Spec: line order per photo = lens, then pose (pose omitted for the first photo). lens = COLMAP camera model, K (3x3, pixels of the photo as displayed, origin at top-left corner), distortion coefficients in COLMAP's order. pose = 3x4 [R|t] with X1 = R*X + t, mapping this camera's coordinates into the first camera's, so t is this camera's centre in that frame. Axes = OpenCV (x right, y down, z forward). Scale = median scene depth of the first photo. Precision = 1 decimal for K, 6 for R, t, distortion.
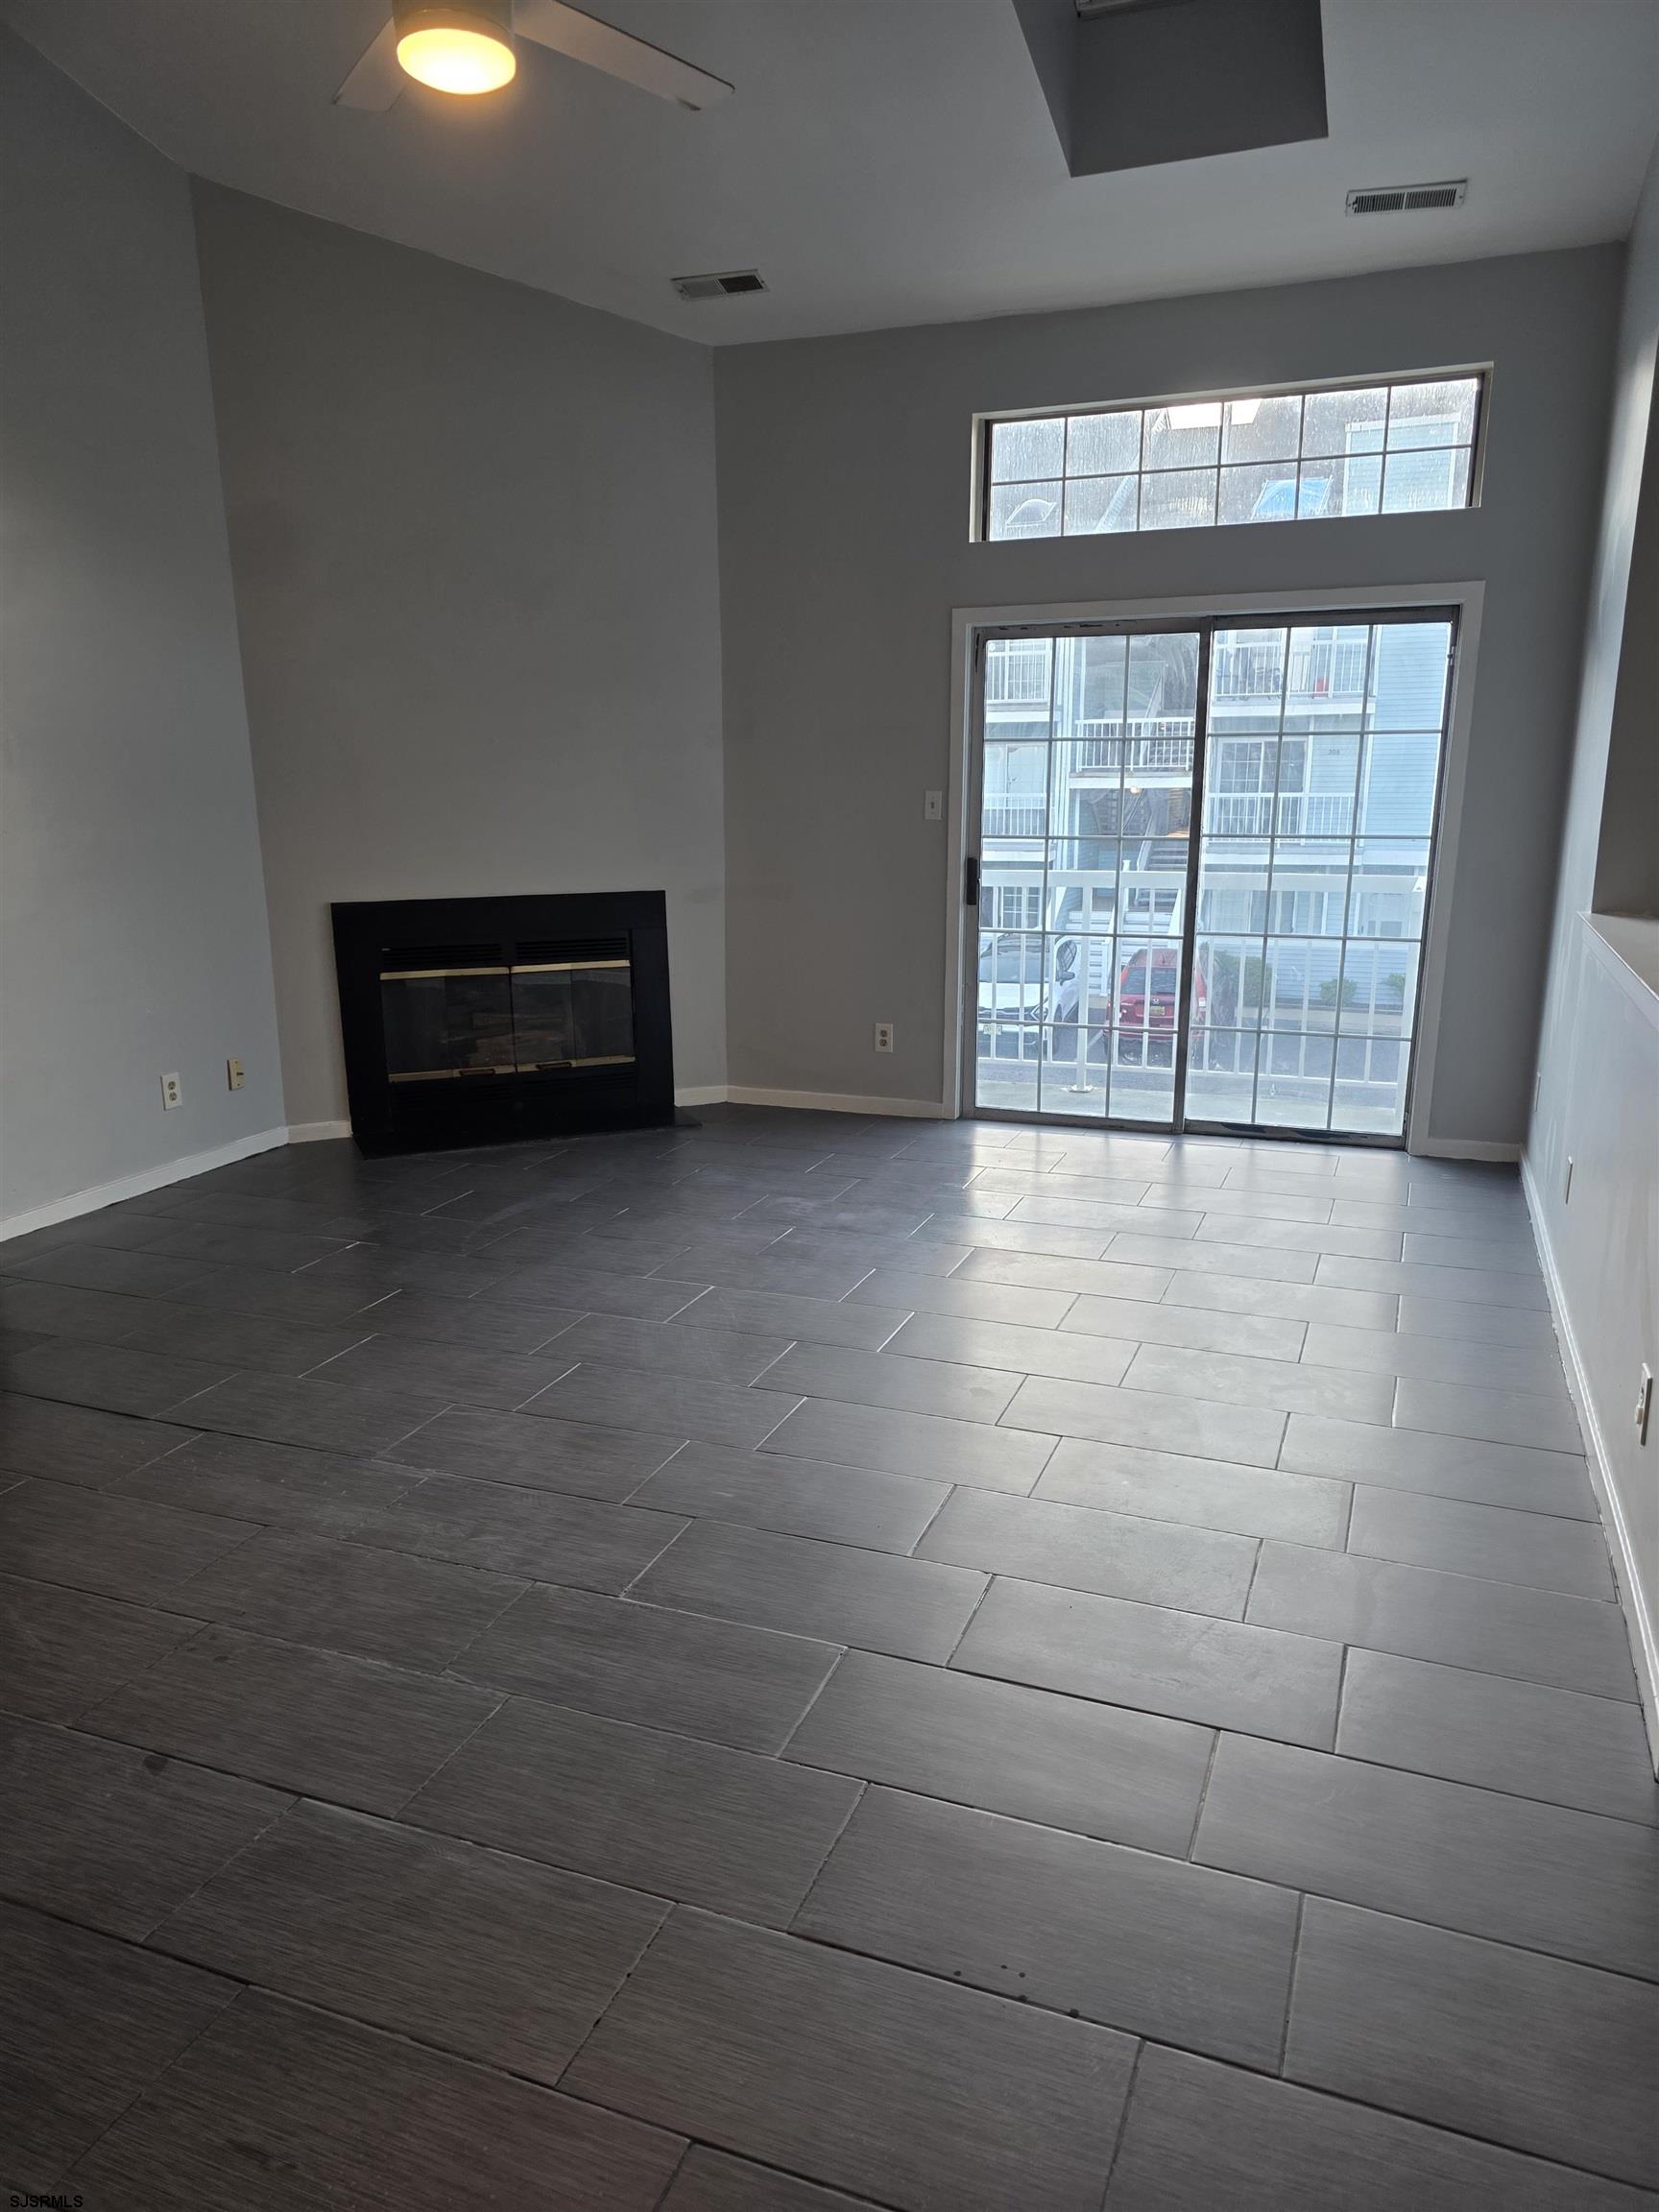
lens RADIAL K [[1517.6, 0, 826.3], [0, 1517.6, 1142.8], [0, 0, 1]] dist [0.034066, -0.007491]
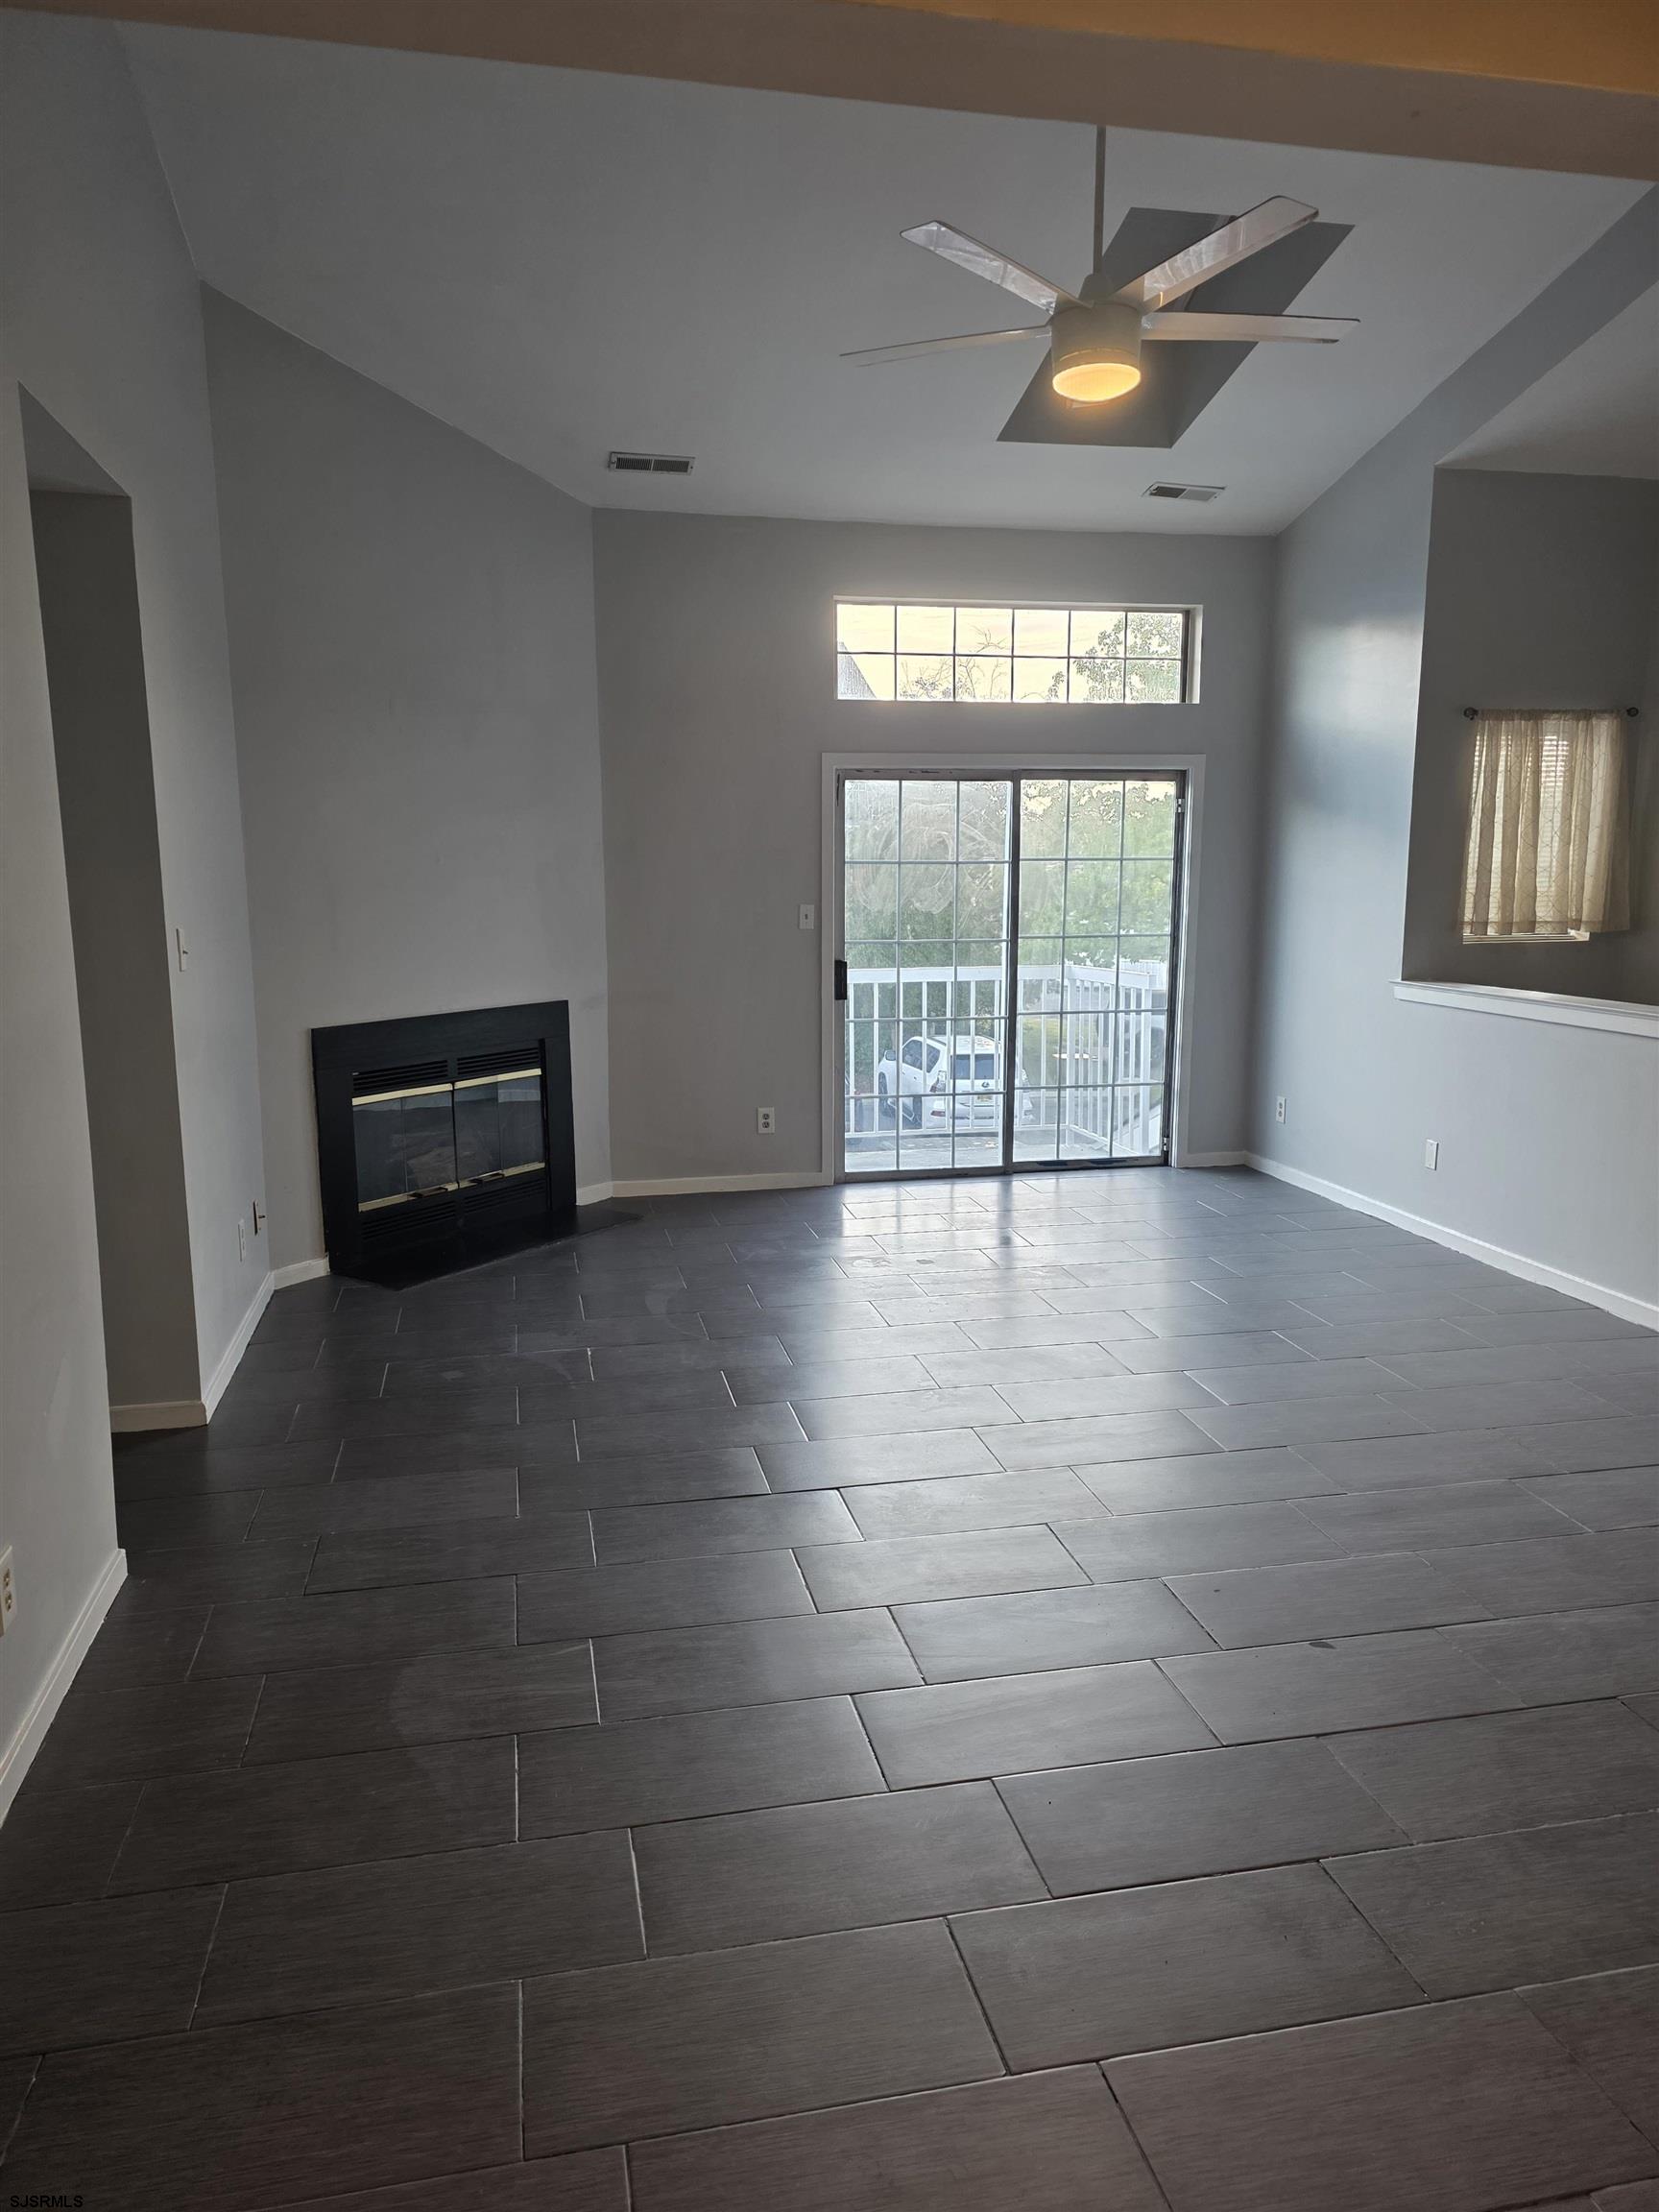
lens RADIAL K [[1506.3, 0, 832.4], [0, 1506.3, 1111.4], [0, 0, 1]] dist [0.082609, -0.064567]
pose [[0.836287, -0.086479, 0.541429, -0.554079], [0.131891, 0.990217, -0.045557, -0.019905], [-0.532193, 0.109508, 0.839511, 0.039351]]
